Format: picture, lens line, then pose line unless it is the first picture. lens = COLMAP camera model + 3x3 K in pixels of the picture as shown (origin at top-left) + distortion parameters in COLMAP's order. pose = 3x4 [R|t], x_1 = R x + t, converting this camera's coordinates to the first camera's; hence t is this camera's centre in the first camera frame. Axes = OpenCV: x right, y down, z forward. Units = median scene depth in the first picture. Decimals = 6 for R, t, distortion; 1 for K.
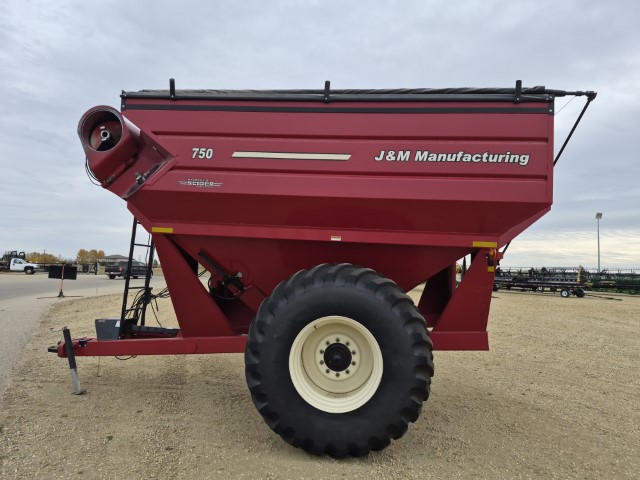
lens RADIAL K [[448.4, 0, 320.1], [0, 448.4, 242.7], [0, 0, 1]] dist [0.082527, -0.092399]
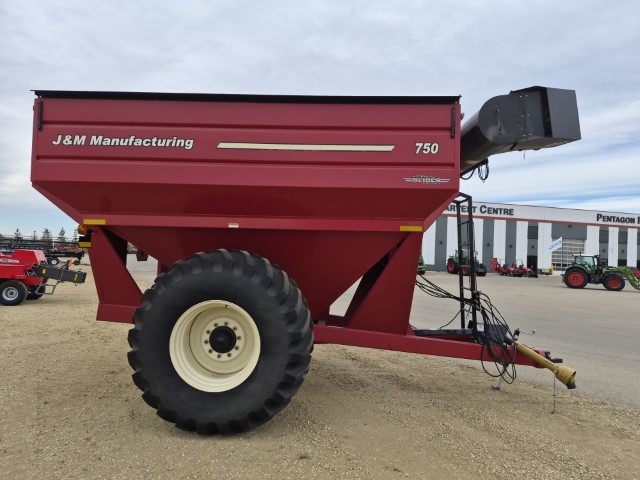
lens RADIAL K [[432.9, 0, 330.6], [0, 432.9, 240.0], [0, 0, 1]] dist [0.072026, -0.079517]
pose [[0.995039, -0.027028, 0.095745, 0.652148], [0.024978, 0.999434, 0.022555, 0.028735], [-0.096301, -0.020052, 0.995150, -0.066978]]
